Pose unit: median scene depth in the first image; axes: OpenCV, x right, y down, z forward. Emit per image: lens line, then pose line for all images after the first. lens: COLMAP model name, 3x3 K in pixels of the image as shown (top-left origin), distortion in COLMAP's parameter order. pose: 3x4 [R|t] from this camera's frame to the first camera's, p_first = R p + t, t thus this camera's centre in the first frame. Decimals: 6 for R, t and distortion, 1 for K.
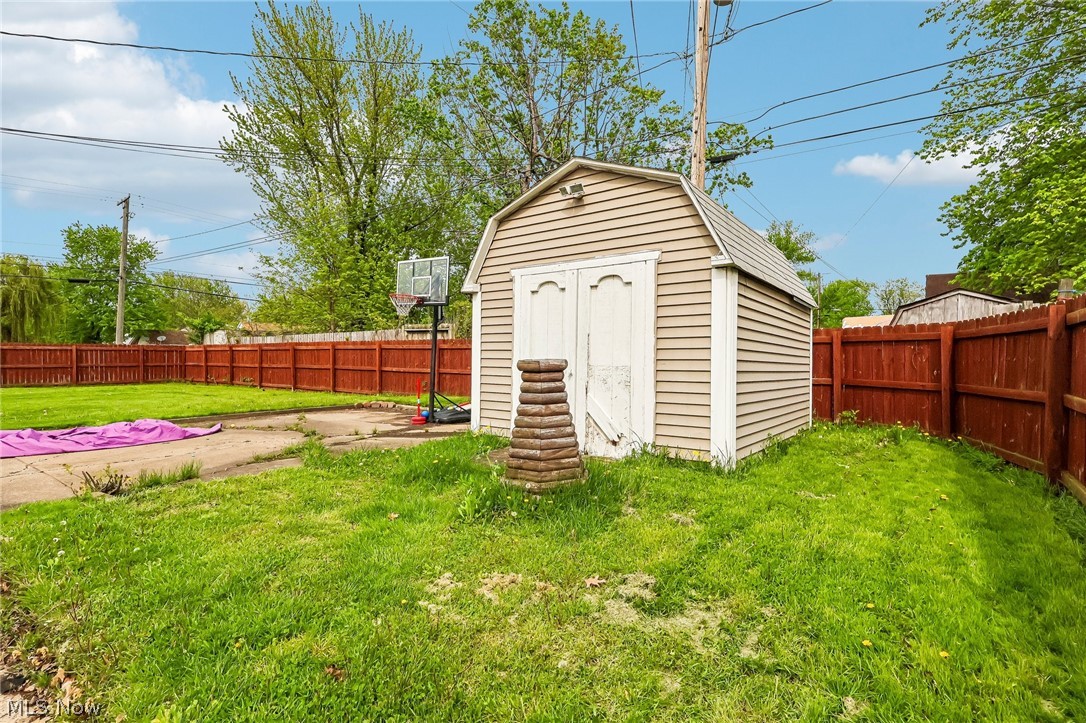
lens RADIAL K [[517.5, 0, 536.1], [0, 517.5, 359.0], [0, 0, 1]] dist [-0.002186, 0.001703]
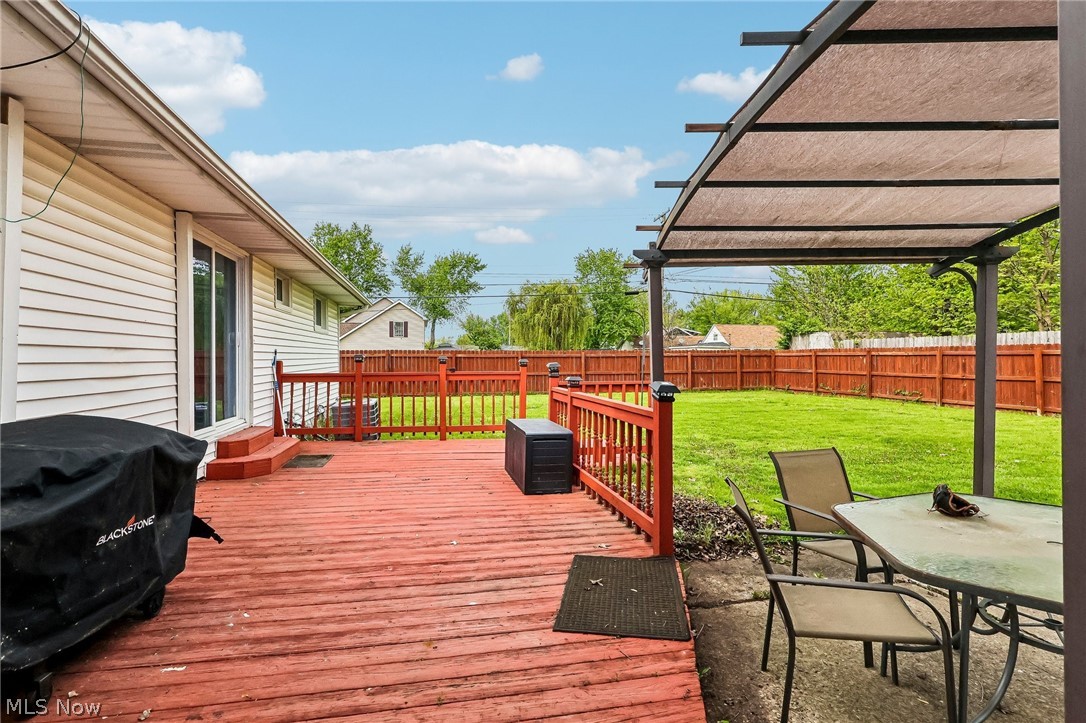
lens RADIAL K [[517.5, 0, 543.6], [0, 517.5, 356.8], [0, 0, 1]] dist [-0.002186, 0.001703]
pose [[0.755215, -0.004163, -0.655464, -0.774518], [0.000972, 0.999986, -0.005231, -0.019965], [0.655477, 0.003314, 0.755208, 0.076760]]
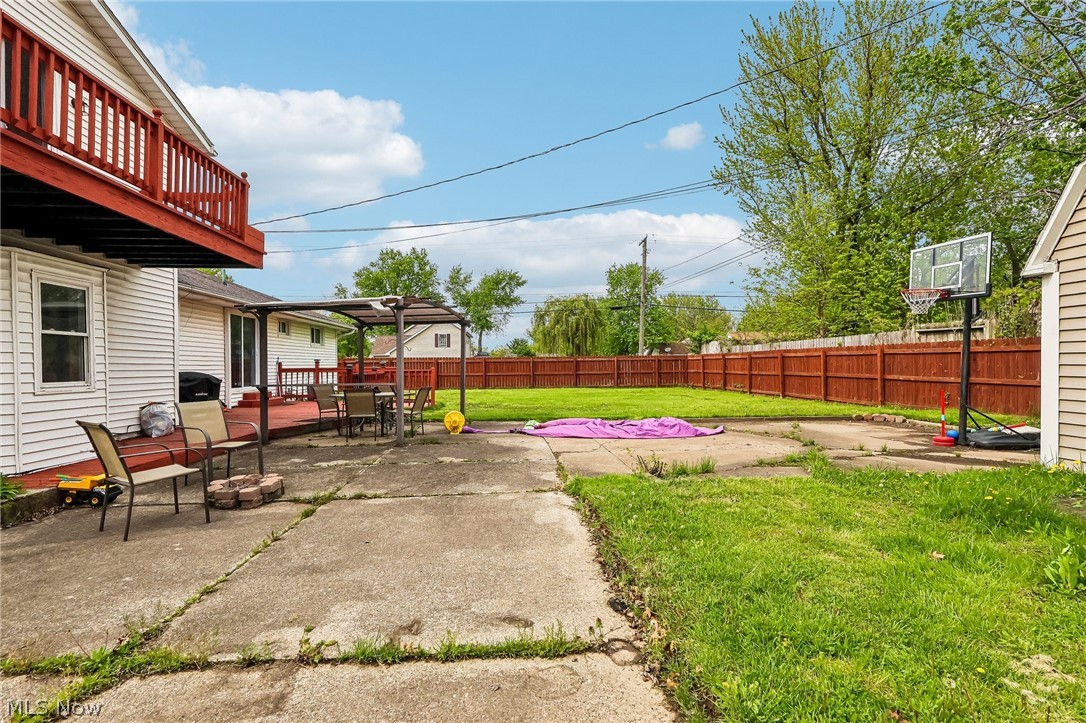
lens RADIAL K [[517.5, 0, 541.8], [0, 517.5, 366.3], [0, 0, 1]] dist [-0.002186, 0.001703]
pose [[0.649479, -0.005911, -0.760356, -0.014053], [0.006339, 0.999977, -0.002360, -0.001022], [0.760353, -0.003287, 0.649502, -0.006625]]
